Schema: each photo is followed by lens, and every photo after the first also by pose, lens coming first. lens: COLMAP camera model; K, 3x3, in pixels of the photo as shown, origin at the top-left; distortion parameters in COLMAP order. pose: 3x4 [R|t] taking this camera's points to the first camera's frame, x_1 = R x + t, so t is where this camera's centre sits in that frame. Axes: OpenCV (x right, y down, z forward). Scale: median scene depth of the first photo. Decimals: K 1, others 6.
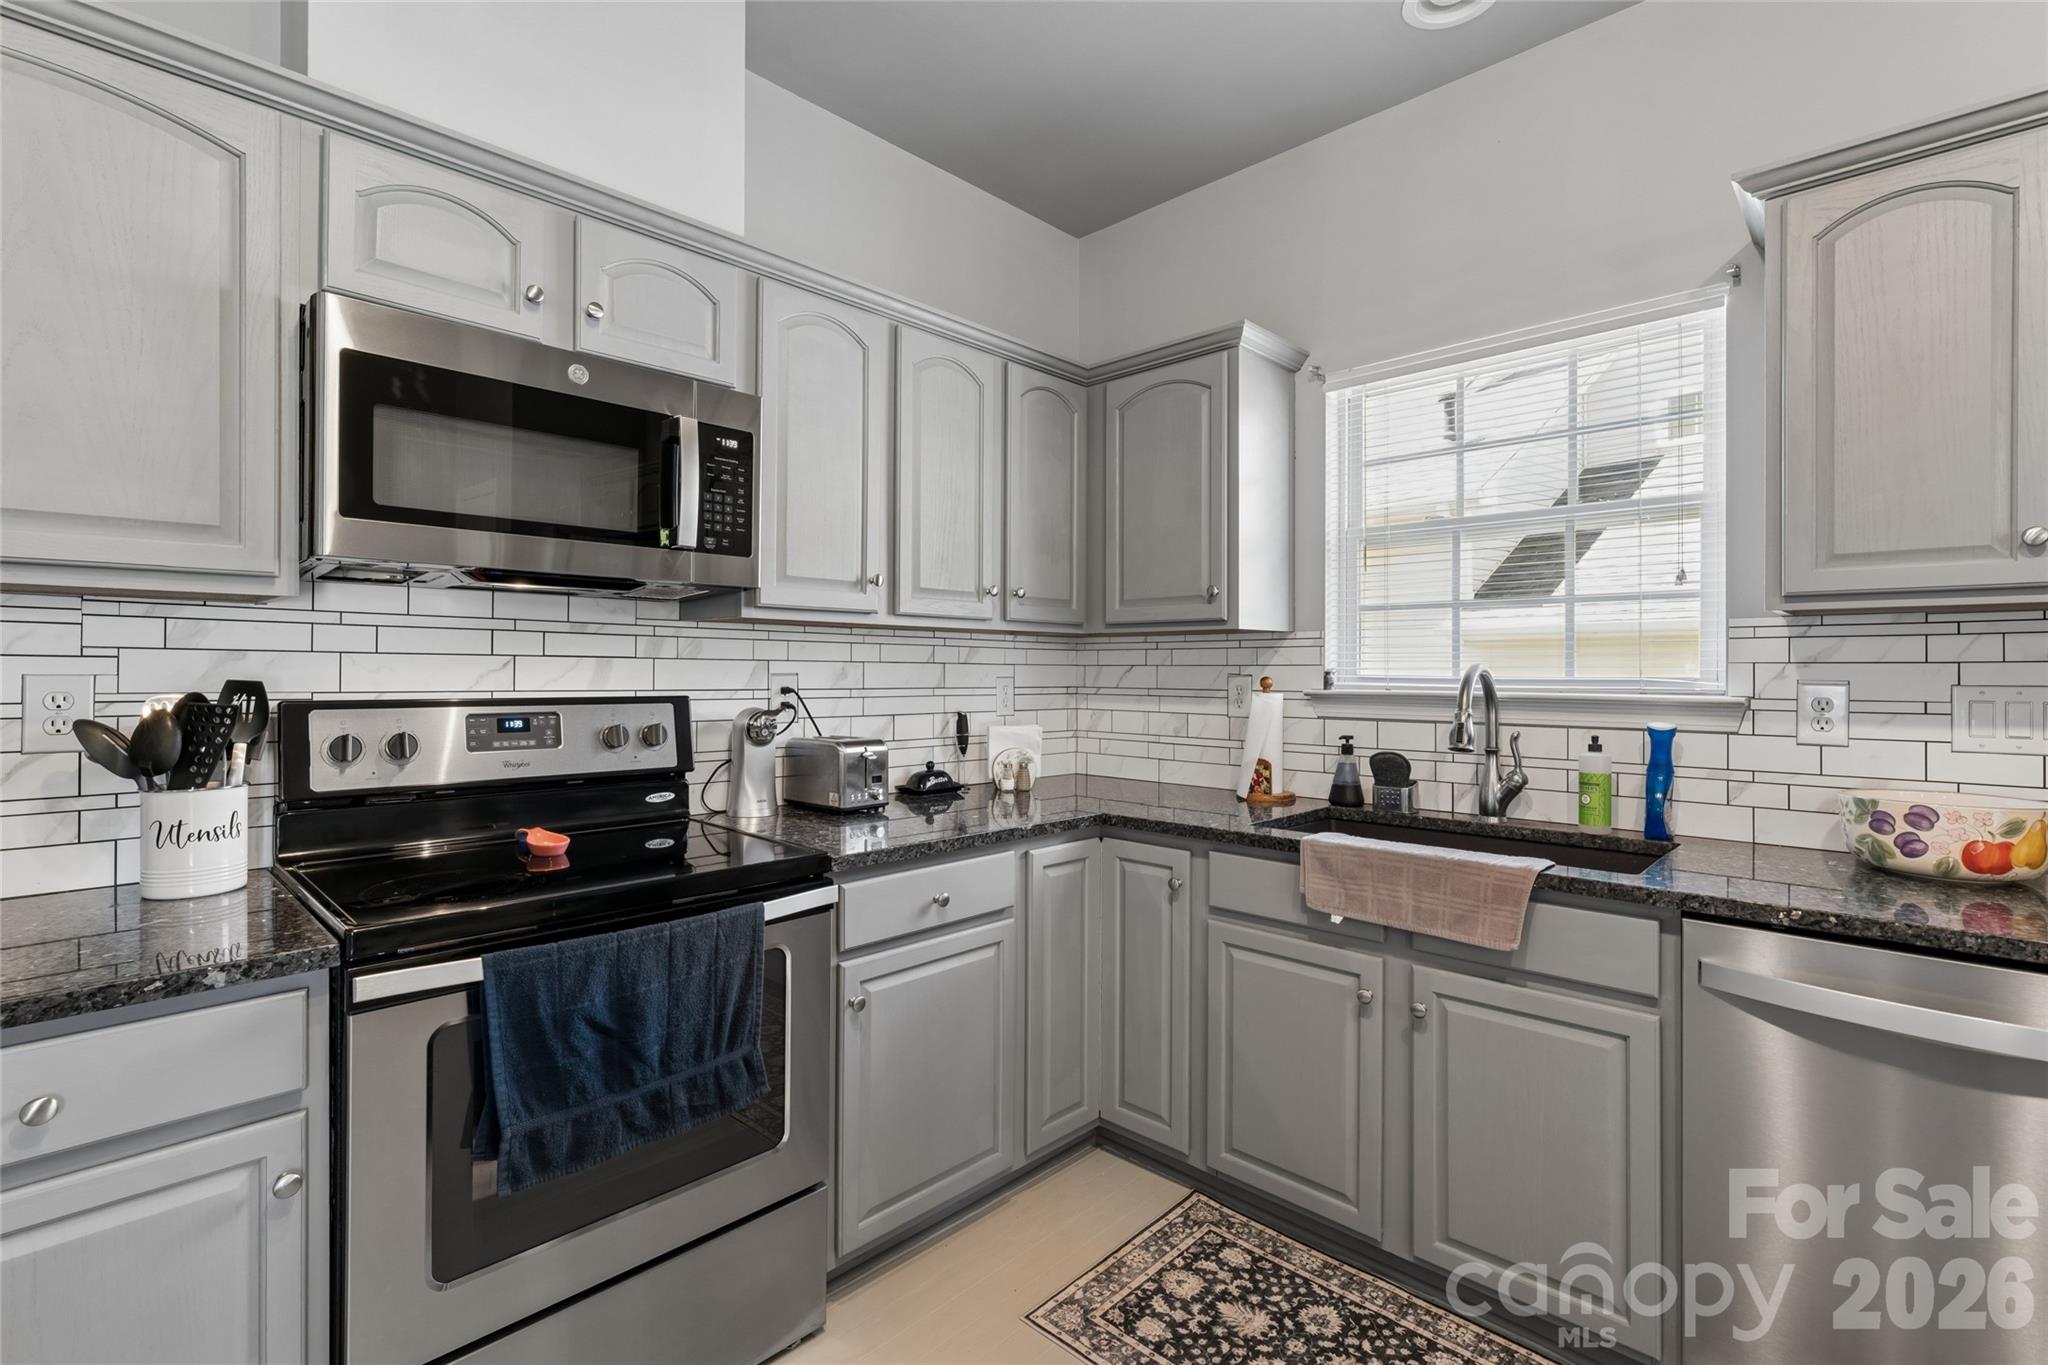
lens RADIAL K [[929.5, 0, 1025.2], [0, 929.5, 672.6], [0, 0, 1]] dist [-0.002327, 0.000002]
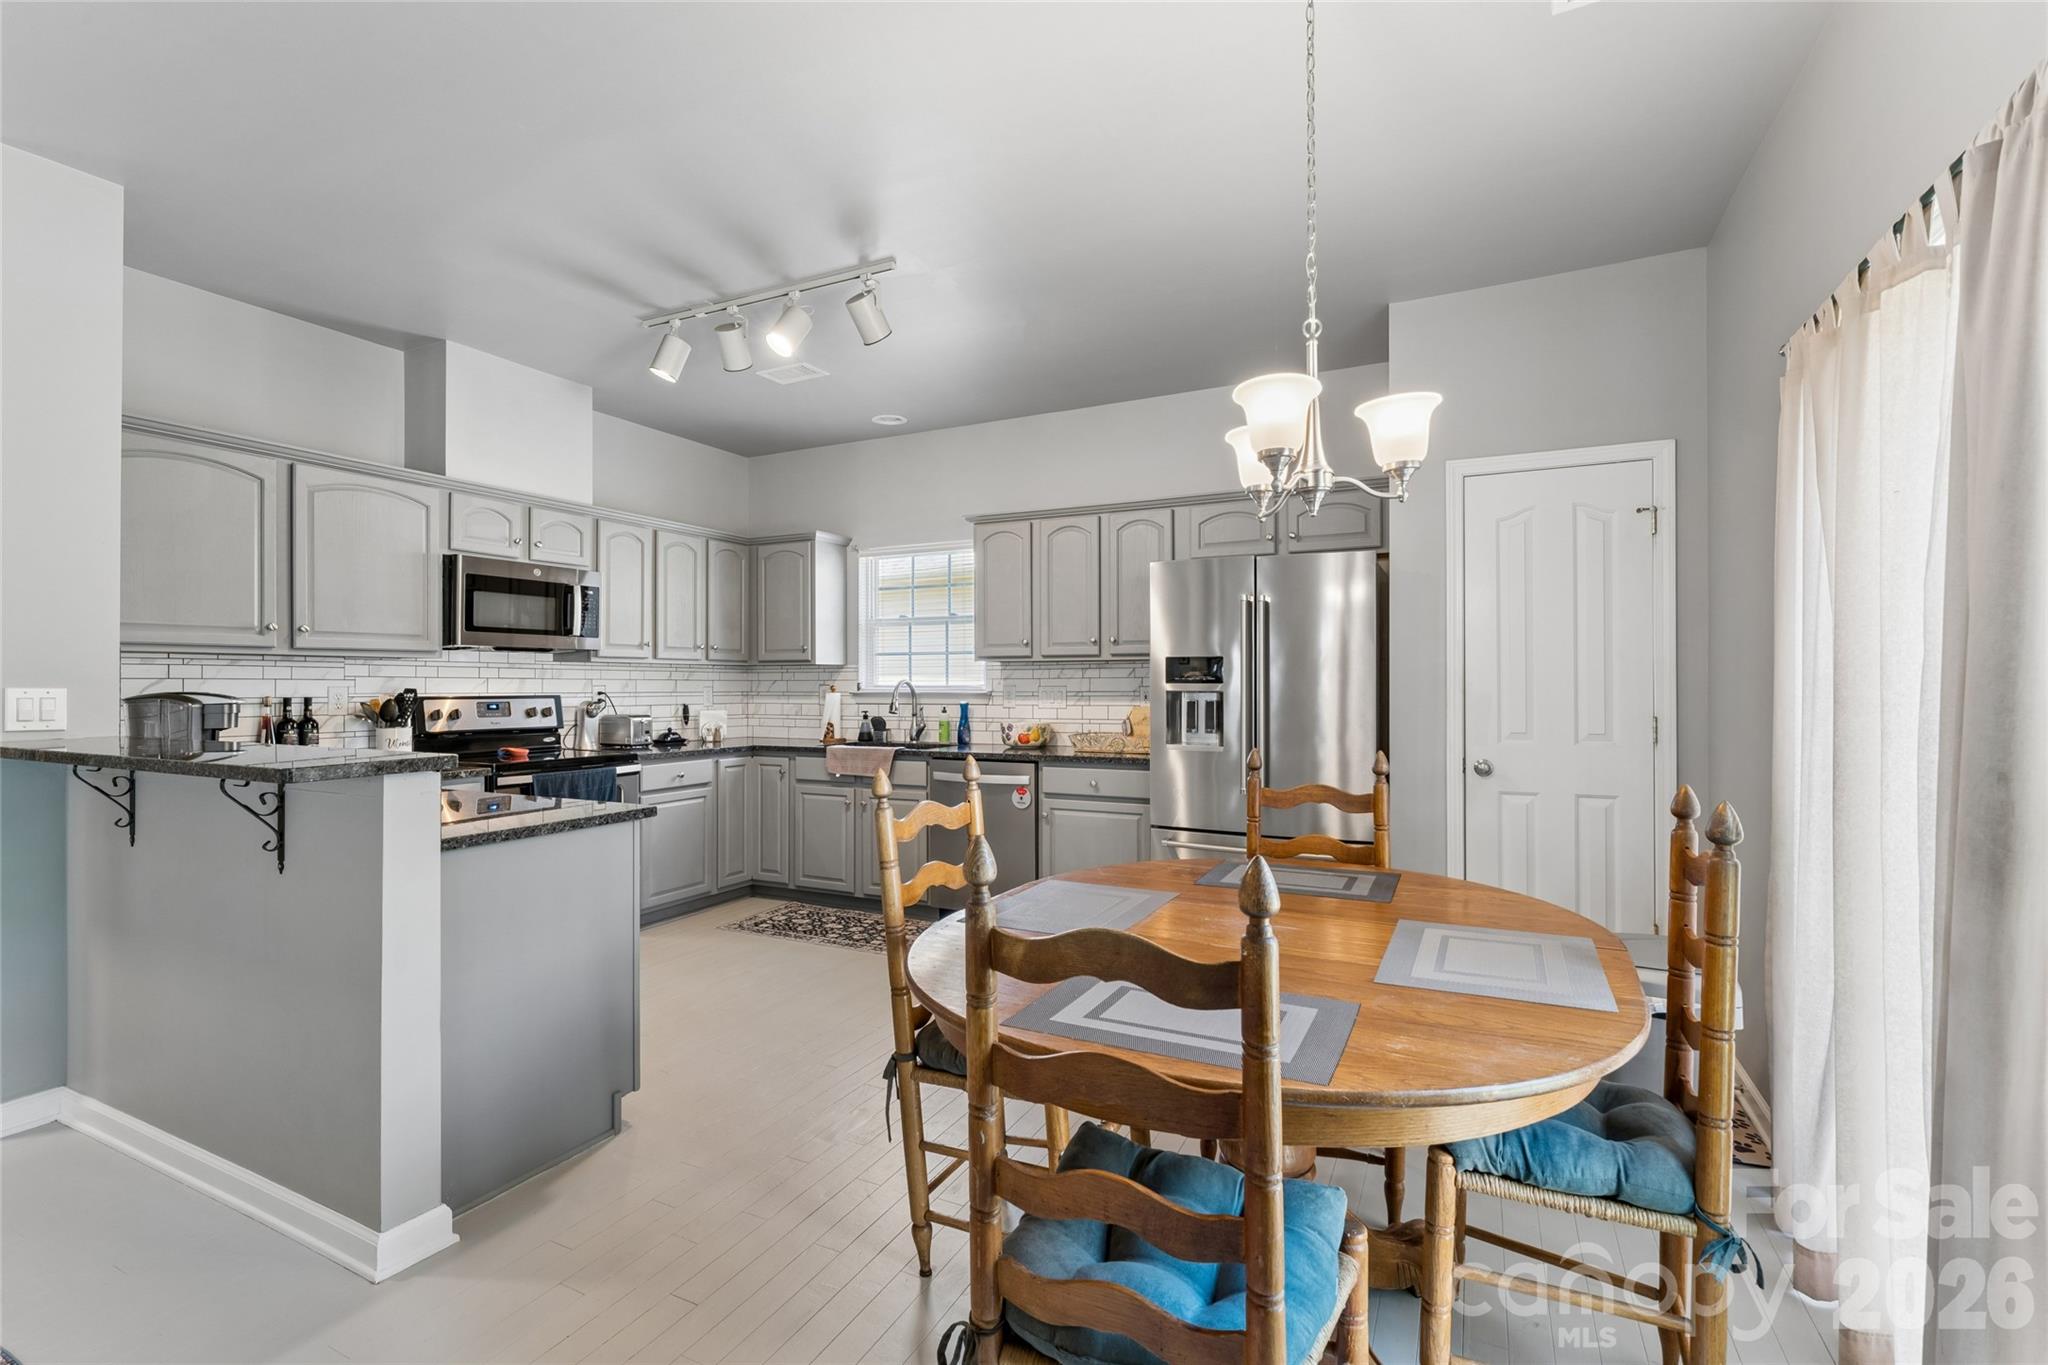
lens RADIAL K [[929.5, 0, 1019.5], [0, 929.5, 680.2], [0, 0, 1]] dist [-0.002327, 0.000002]
pose [[0.955739, -0.004441, 0.294183, 0.040990], [0.006049, 0.999971, -0.004554, 0.005488], [-0.294154, 0.006132, 0.955738, -1.473391]]
